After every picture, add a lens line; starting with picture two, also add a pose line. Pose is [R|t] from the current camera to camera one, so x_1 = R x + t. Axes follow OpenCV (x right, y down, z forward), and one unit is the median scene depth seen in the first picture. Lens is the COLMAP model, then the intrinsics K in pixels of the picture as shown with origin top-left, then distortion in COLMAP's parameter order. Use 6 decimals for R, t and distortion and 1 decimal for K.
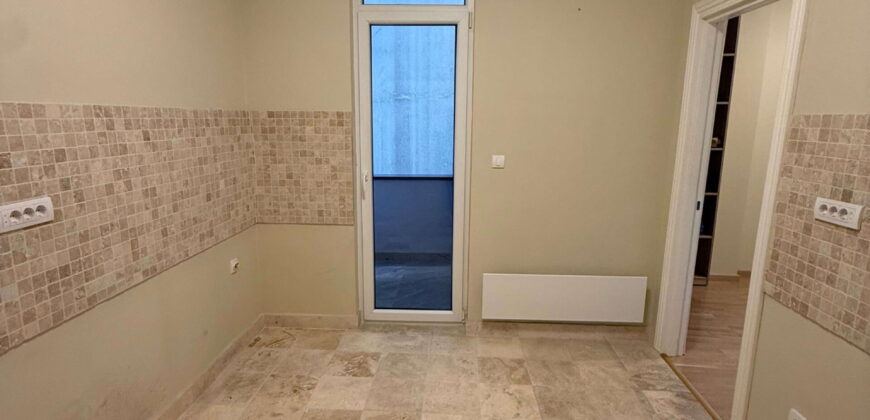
lens RADIAL K [[460.2, 0, 435.0], [0, 460.2, 210.0], [0, 0, 1]] dist [0.001373, 0.000407]
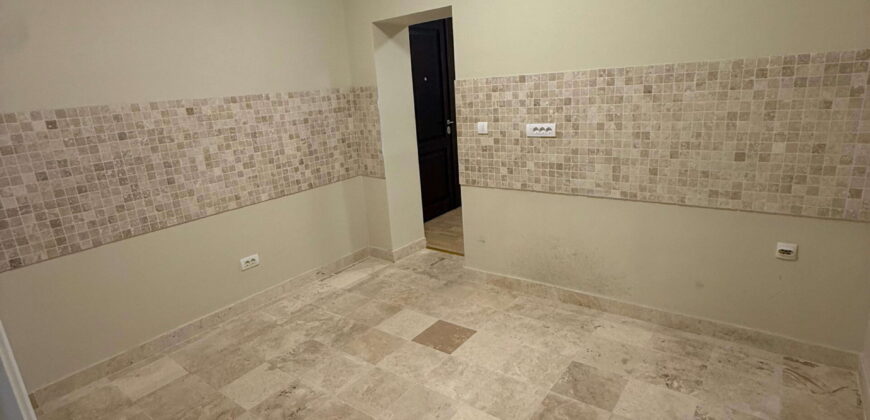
lens RADIAL K [[460.2, 0, 435.0], [0, 460.2, 210.0], [0, 0, 1]] dist [0.001373, 0.000407]
pose [[-0.560744, 0.252019, -0.788703, 0.788000], [-0.098230, 0.925577, 0.365593, -0.270164], [0.822141, 0.282478, -0.494257, 1.294420]]
